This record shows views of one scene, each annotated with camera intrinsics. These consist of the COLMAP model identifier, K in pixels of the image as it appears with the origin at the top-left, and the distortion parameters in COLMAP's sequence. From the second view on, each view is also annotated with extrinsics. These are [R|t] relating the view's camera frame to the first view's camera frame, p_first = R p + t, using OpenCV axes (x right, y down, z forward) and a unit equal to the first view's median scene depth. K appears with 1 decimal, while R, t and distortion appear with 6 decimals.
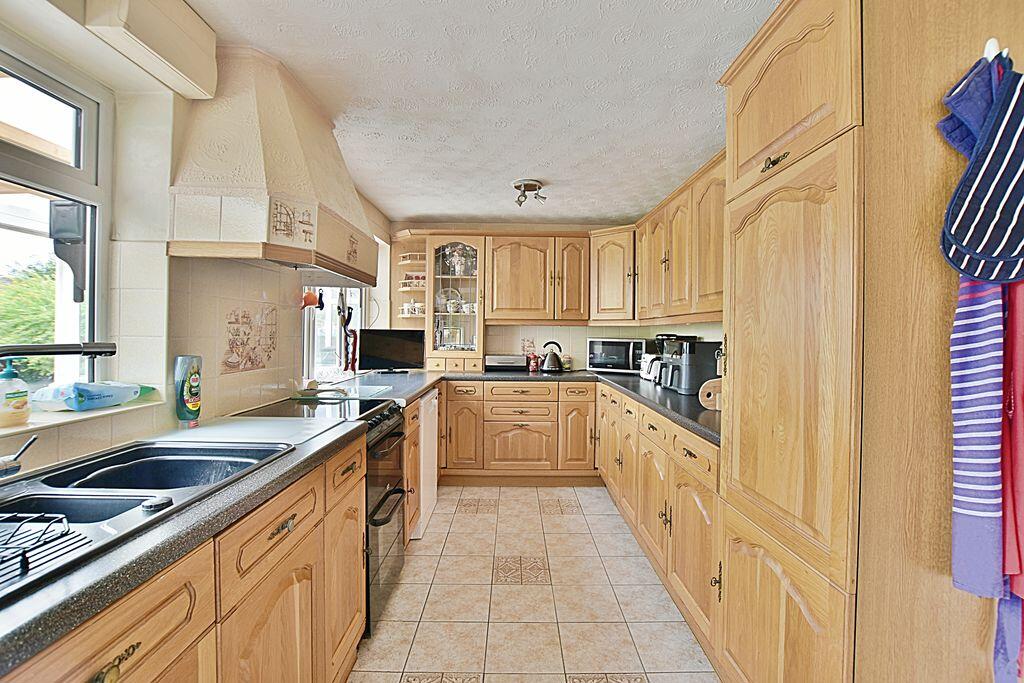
lens RADIAL K [[460.5, 0, 518.4], [0, 460.5, 338.7], [0, 0, 1]] dist [-0.029859, 0.003484]
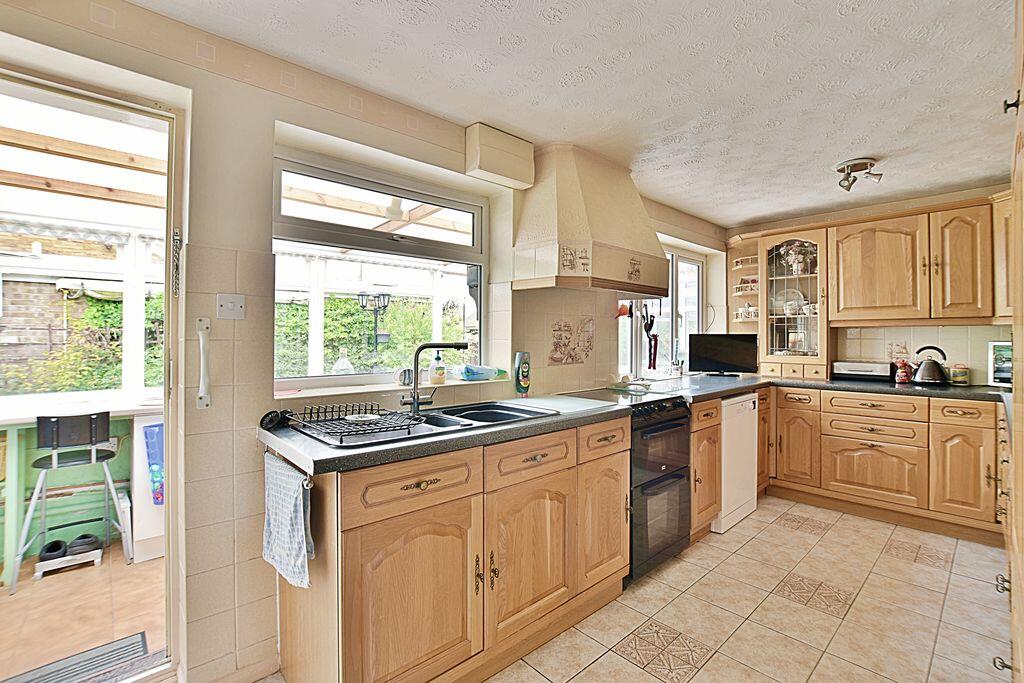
lens RADIAL K [[460.5, 0, 515.1], [0, 460.5, 336.8], [0, 0, 1]] dist [-0.029859, 0.003484]
pose [[0.666411, -0.010720, -0.745508, 0.228338], [-0.002421, 0.999860, -0.016541, 0.005808], [0.745581, 0.012828, 0.666291, -0.045486]]
